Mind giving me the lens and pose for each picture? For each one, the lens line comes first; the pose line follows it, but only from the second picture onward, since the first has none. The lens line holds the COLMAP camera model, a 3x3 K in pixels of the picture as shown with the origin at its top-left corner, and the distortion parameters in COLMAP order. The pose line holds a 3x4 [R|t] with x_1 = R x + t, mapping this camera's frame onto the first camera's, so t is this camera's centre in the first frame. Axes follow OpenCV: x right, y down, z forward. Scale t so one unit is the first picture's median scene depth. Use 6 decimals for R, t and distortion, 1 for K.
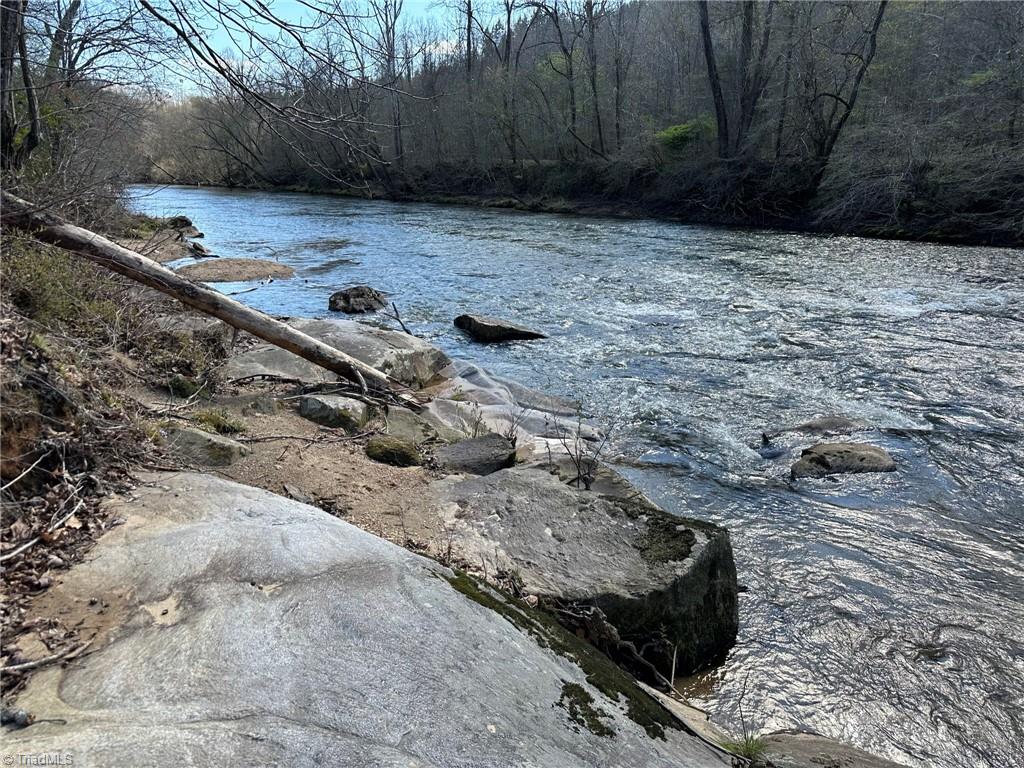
lens RADIAL K [[724.4, 0, 512.0], [0, 724.4, 384.0], [0, 0, 1]] dist [0.181248, -0.285450]
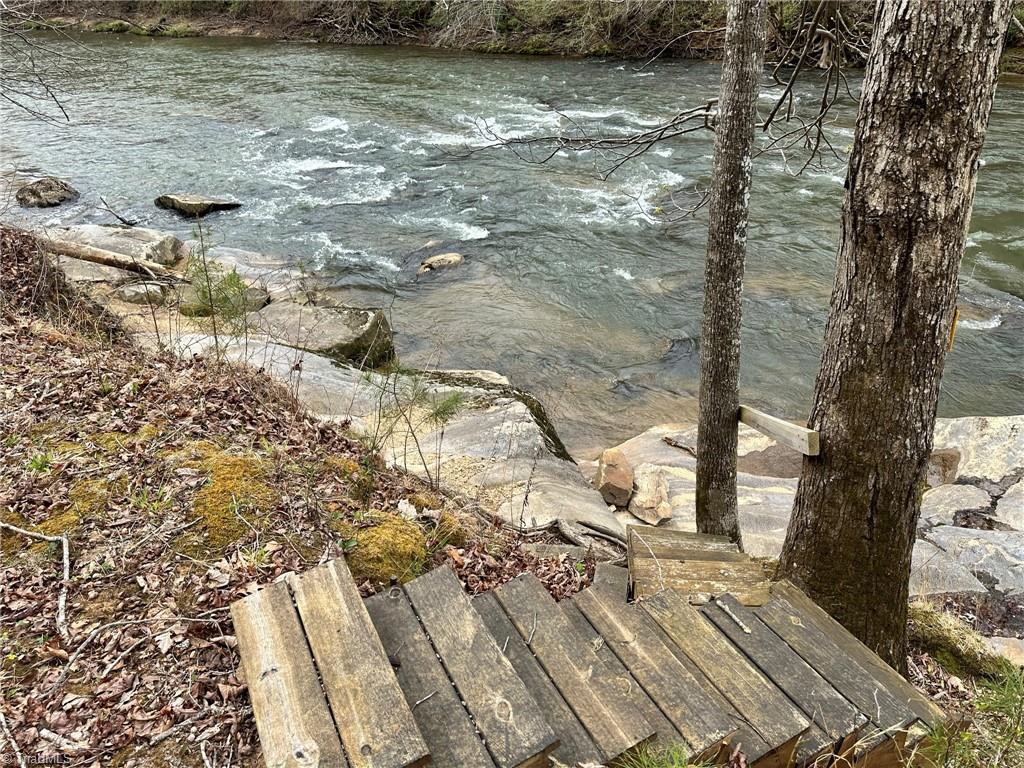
lens RADIAL K [[724.4, 0, 512.0], [0, 724.4, 384.0], [0, 0, 1]] dist [0.181248, -0.285450]
pose [[0.897193, -0.256685, 0.359384, -0.142131], [0.161933, 0.948278, 0.273032, -0.086244], [-0.410879, -0.186767, 0.892354, -0.791921]]
